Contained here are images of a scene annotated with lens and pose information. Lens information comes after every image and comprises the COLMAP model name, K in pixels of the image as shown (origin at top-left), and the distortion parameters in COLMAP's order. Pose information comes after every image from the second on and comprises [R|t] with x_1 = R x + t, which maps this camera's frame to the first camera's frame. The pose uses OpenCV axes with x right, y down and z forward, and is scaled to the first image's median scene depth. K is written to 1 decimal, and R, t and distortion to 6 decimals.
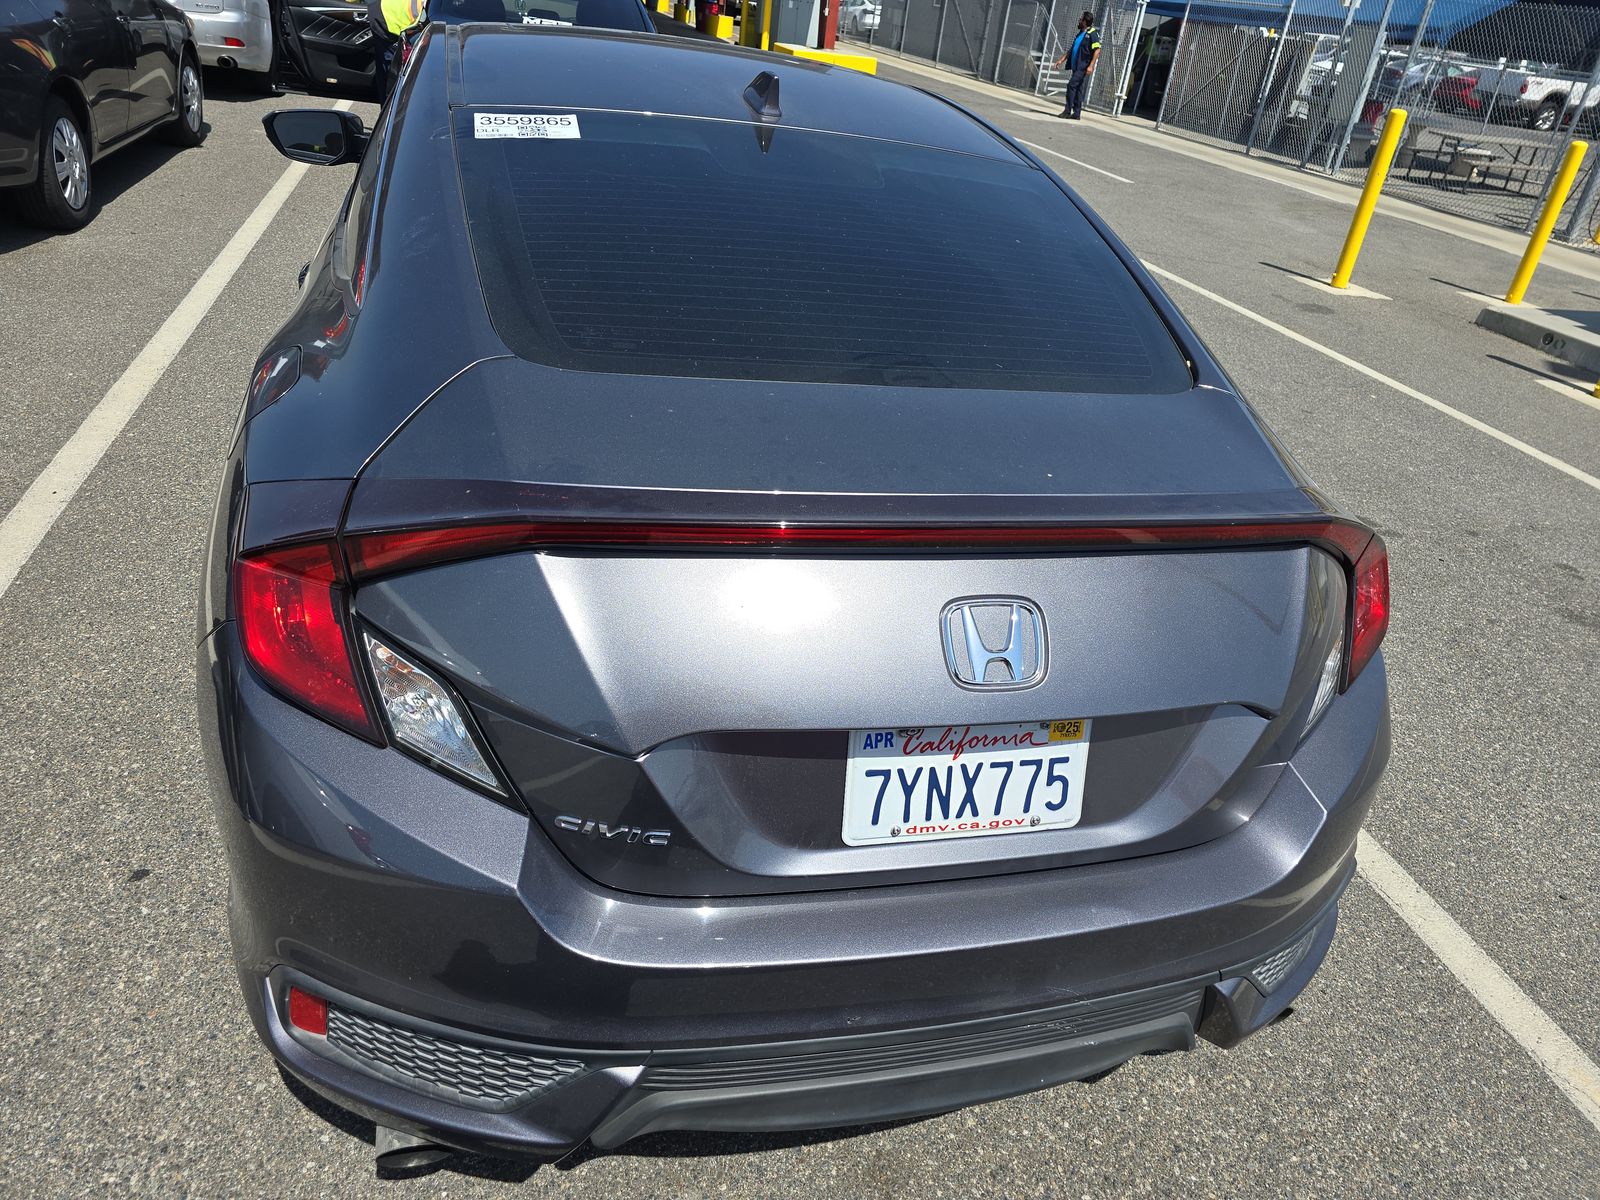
lens RADIAL K [[1081.3, 0, 795.8], [0, 1081.3, 600.3], [0, 0, 1]] dist [0.051347, -0.052542]
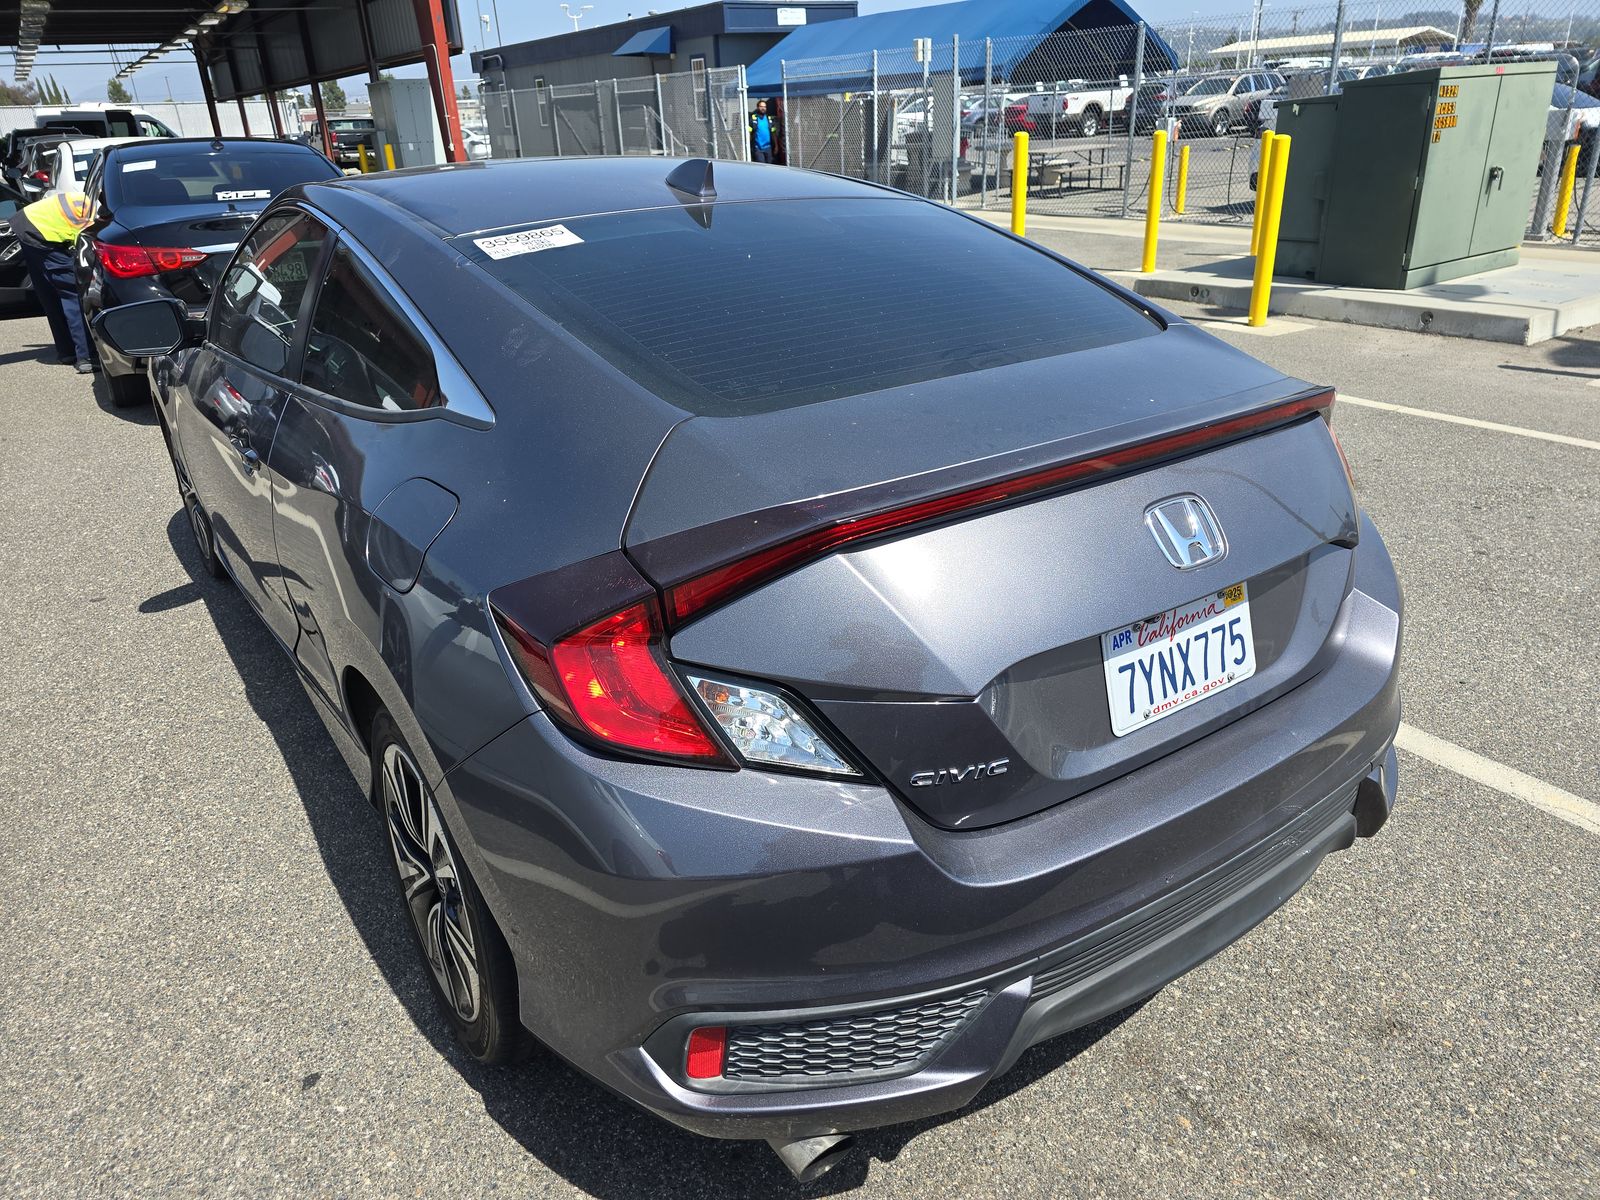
lens RADIAL K [[1081.0, 0, 800.2], [0, 1081.0, 603.3], [0, 0, 1]] dist [0.049456, -0.052026]
pose [[0.930279, -0.277433, 0.240026, -0.360245], [0.295500, 0.954414, -0.042124, 0.026593], [-0.217397, 0.110115, 0.969852, -0.050791]]
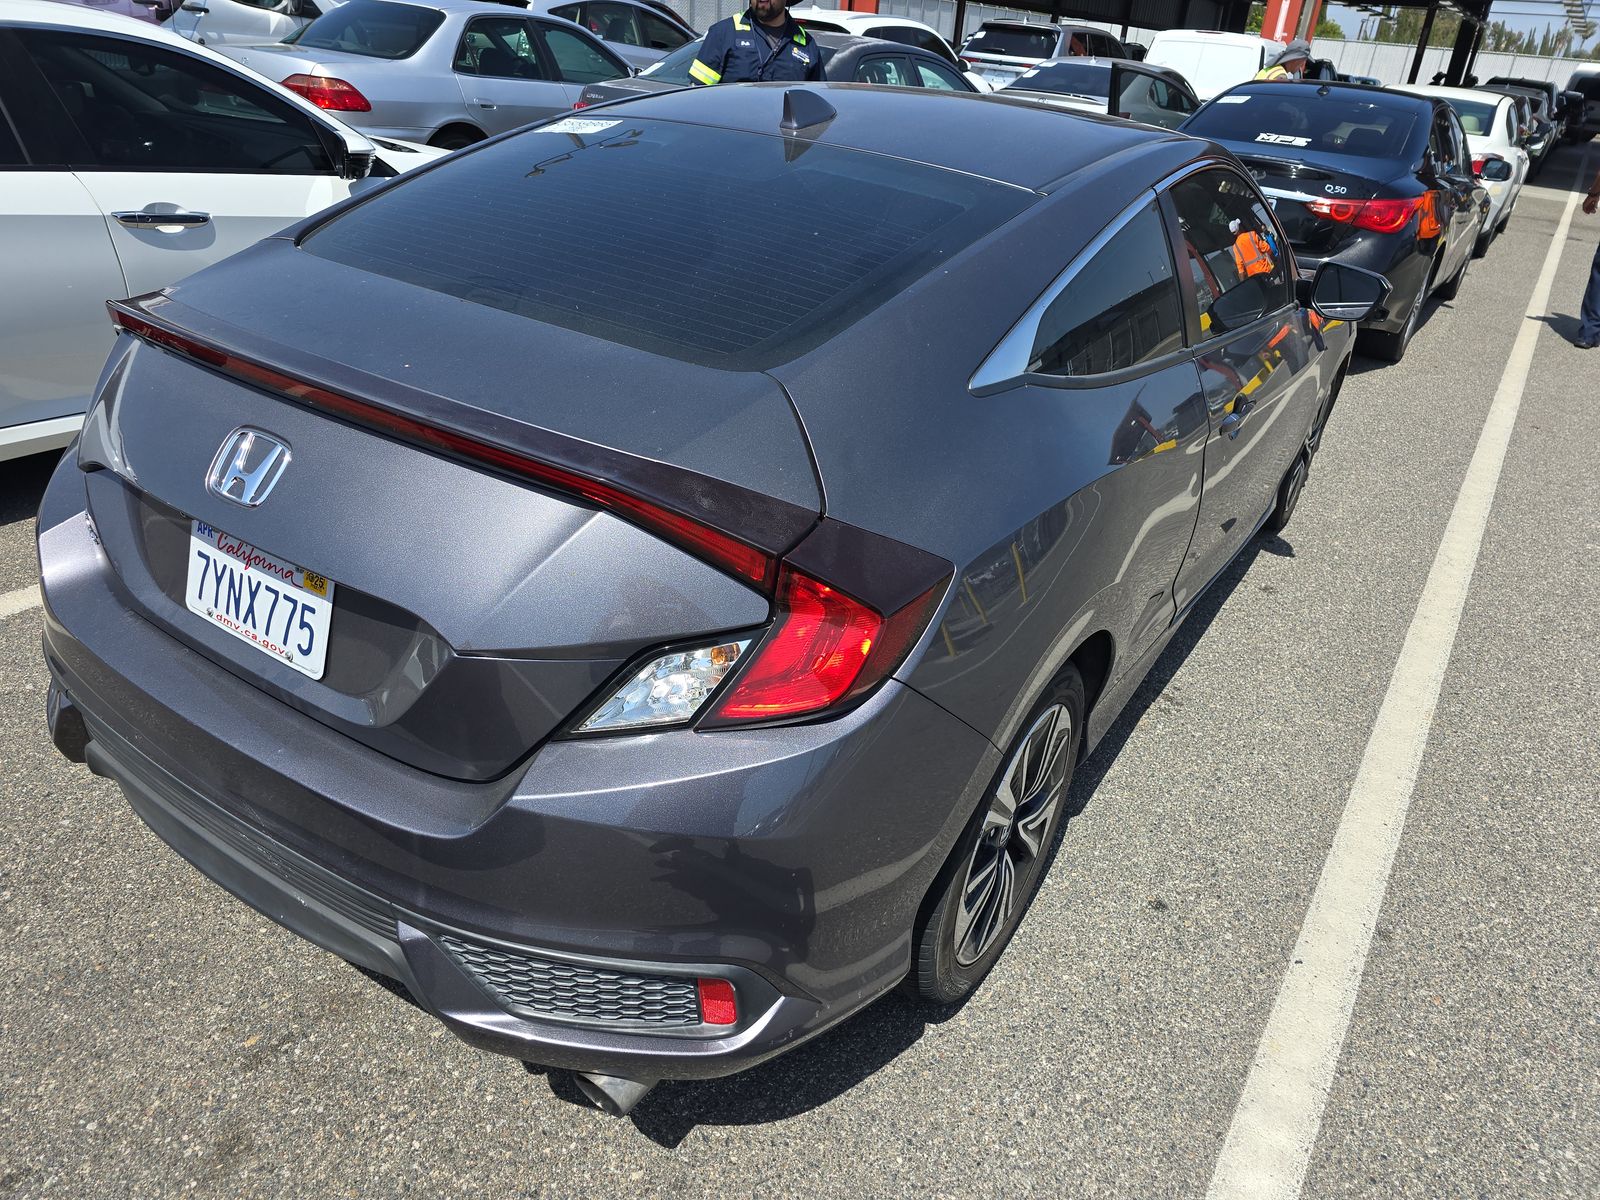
lens RADIAL K [[1081.3, 0, 795.8], [0, 1081.3, 600.3], [0, 0, 1]] dist [0.051347, -0.052542]
pose [[0.664026, 0.282823, -0.692157, 0.977463], [-0.365892, 0.930203, 0.029070, -0.053382], [0.652068, 0.233952, 0.721162, 0.385420]]
